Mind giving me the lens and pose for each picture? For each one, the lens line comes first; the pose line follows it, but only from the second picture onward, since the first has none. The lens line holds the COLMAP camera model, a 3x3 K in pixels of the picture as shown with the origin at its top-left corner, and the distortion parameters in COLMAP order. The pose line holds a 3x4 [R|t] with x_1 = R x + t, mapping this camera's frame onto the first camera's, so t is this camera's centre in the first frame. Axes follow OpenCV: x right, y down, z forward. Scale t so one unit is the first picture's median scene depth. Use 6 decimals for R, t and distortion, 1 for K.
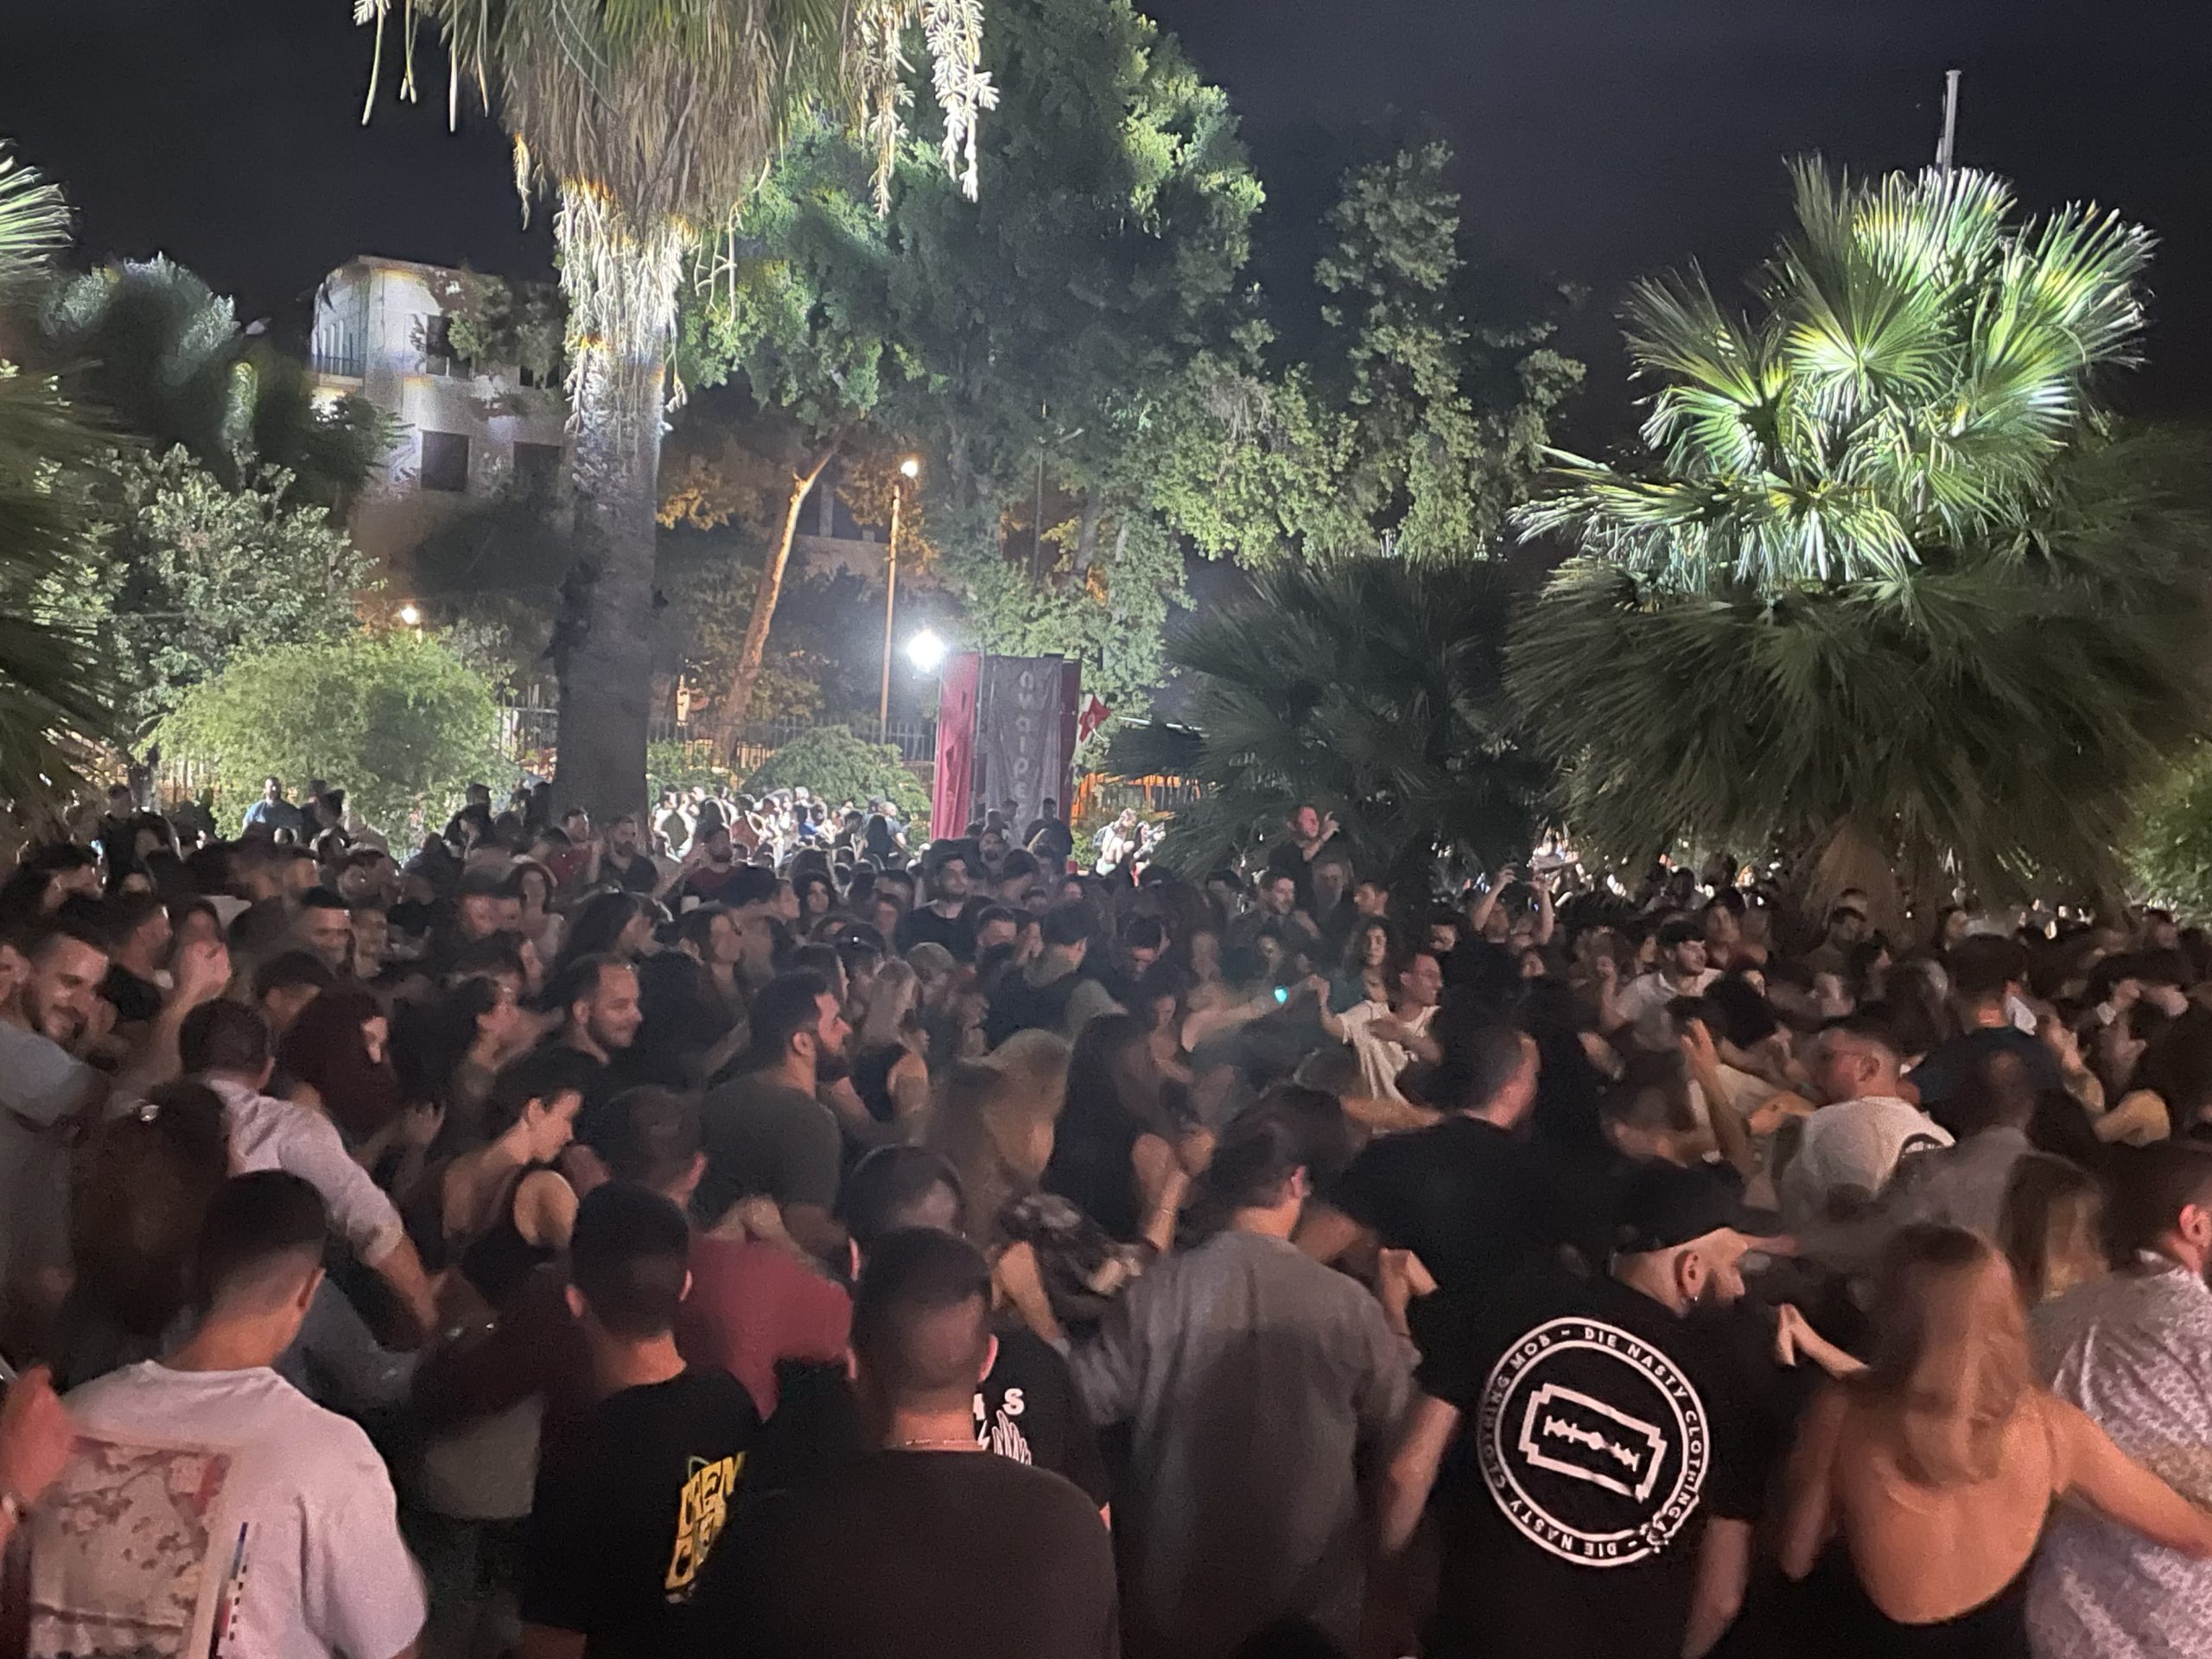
lens RADIAL K [[2494.5, 0, 1106.0], [0, 2494.5, 829.5], [0, 0, 1]] dist [-0.001071, 0.010297]
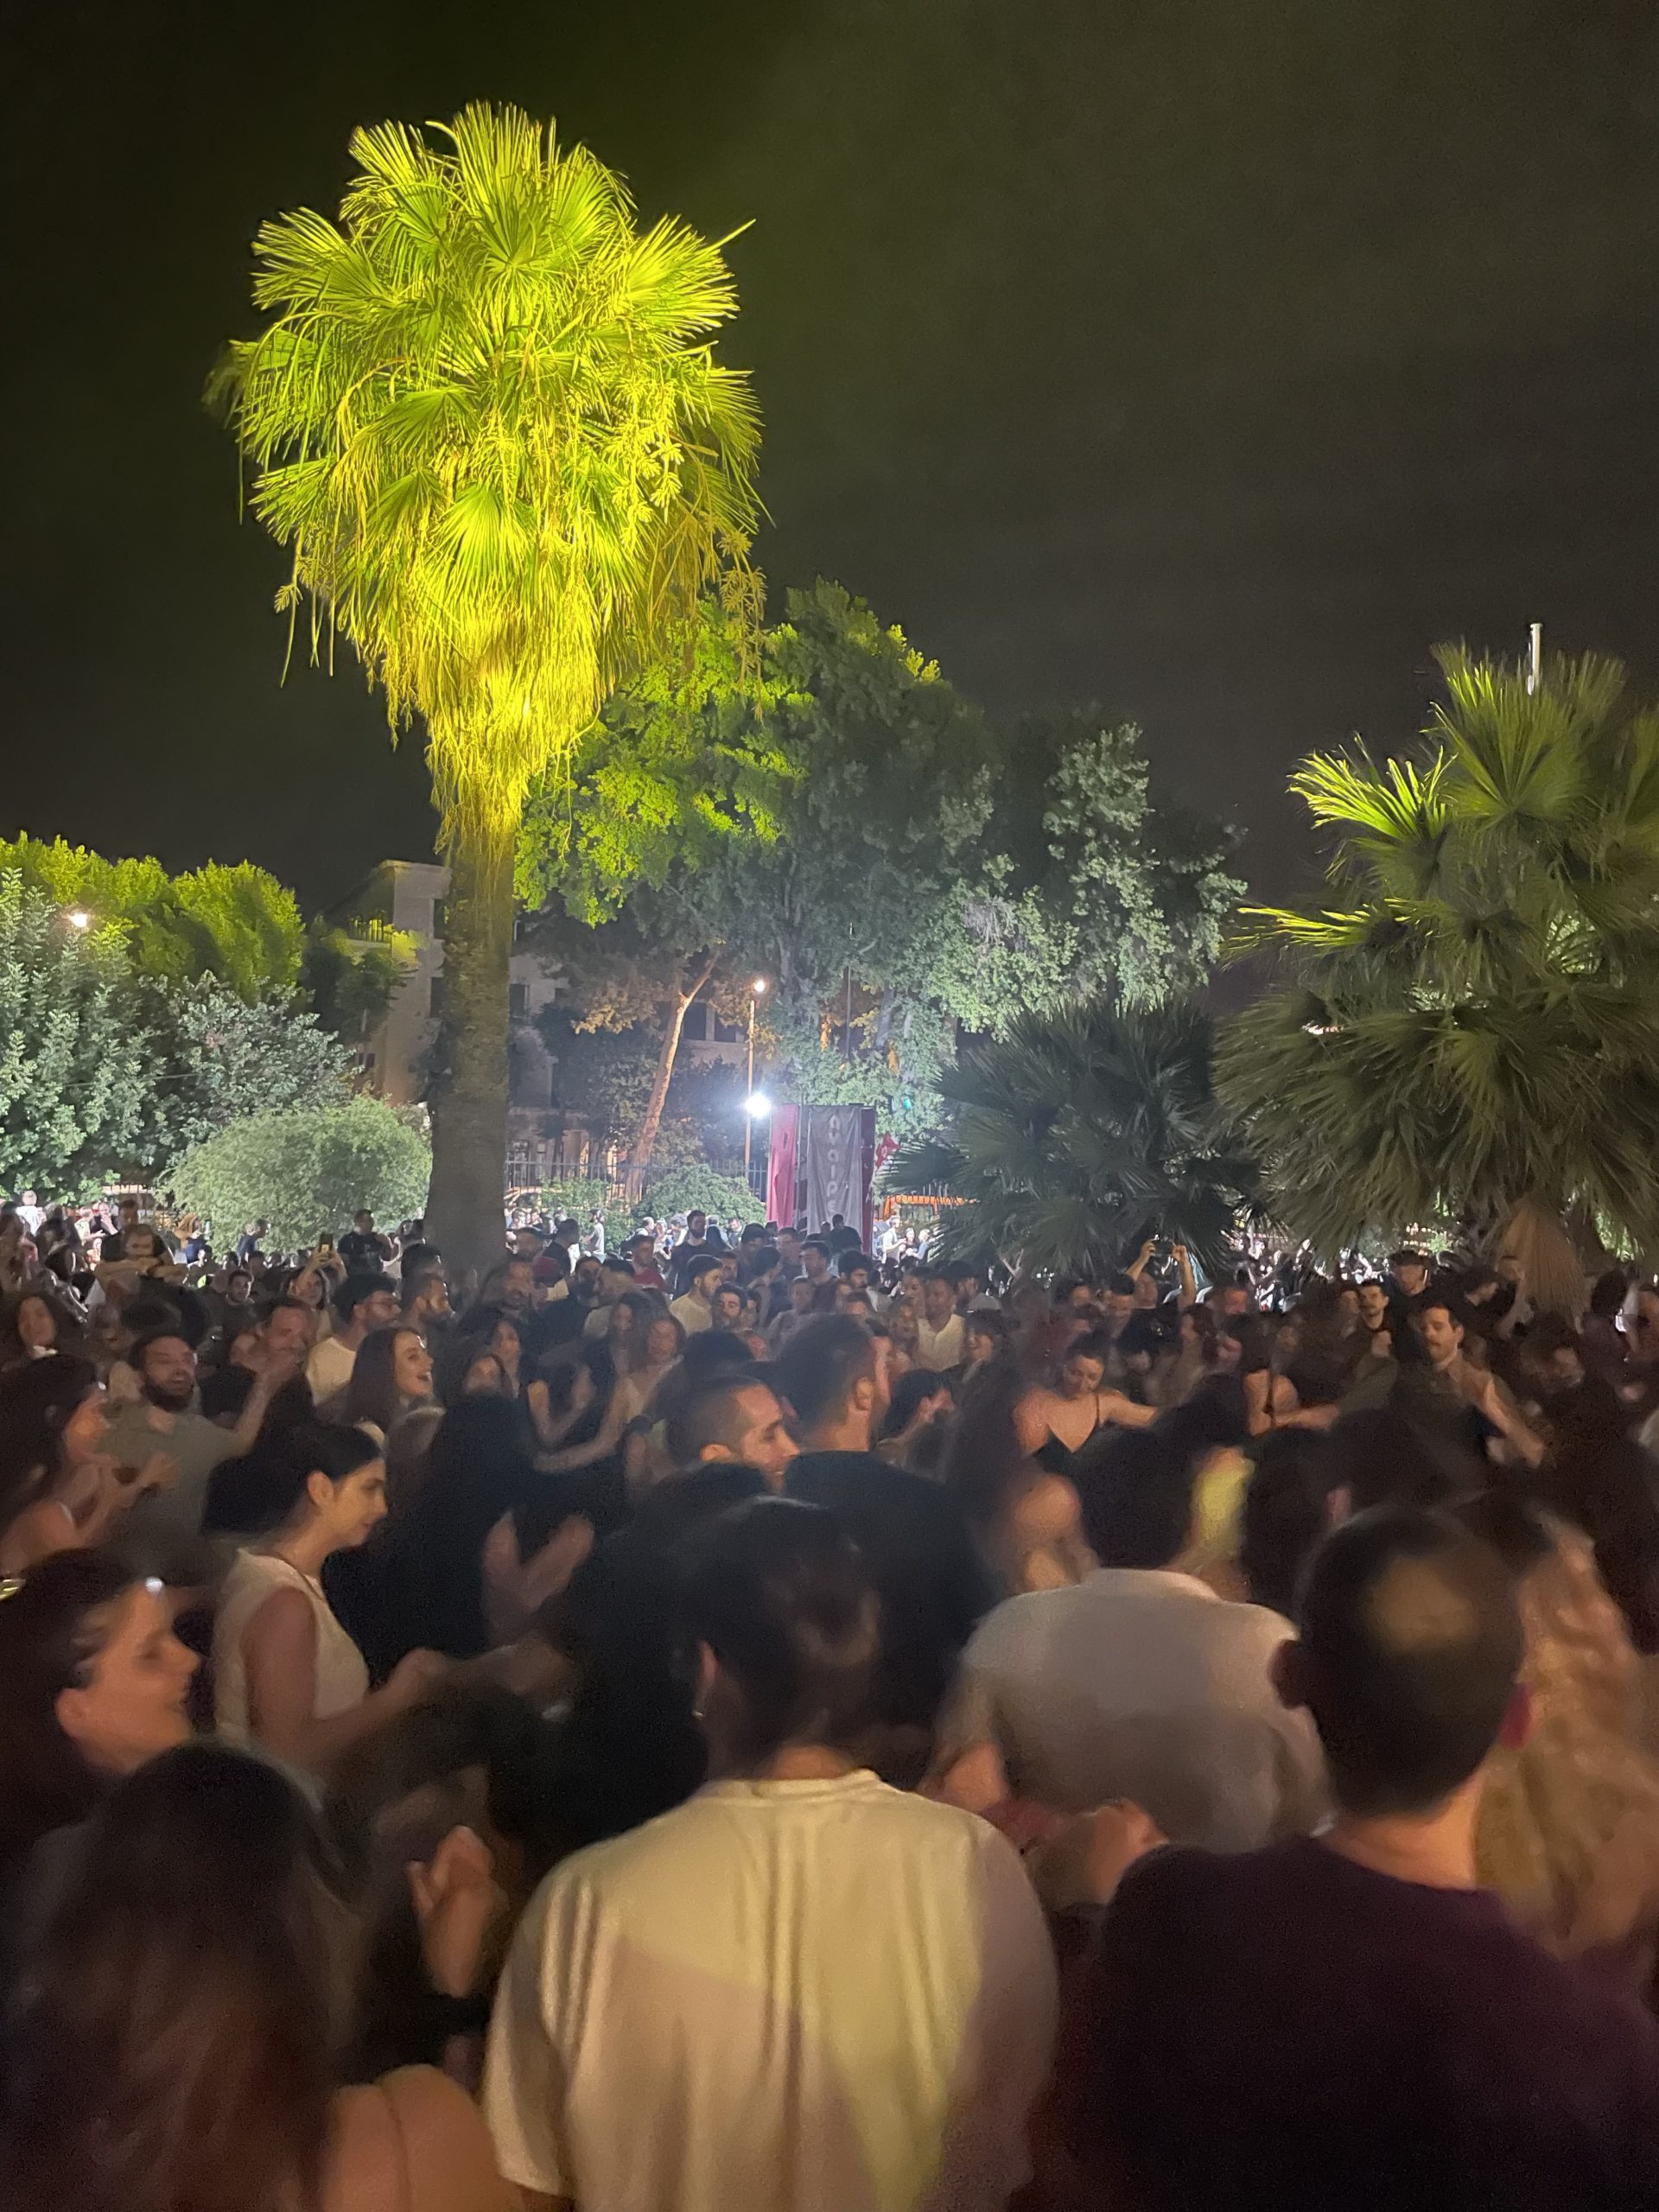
lens RADIAL K [[1629.3, 0, 829.5], [0, 1629.3, 1106.0], [0, 0, 1]] dist [0.036323, -0.002022]
pose [[0.997957, -0.032600, -0.054946, 0.011586], [0.027799, 0.995908, -0.085990, 0.004718], [0.057525, 0.084287, 0.994780, 0.123098]]
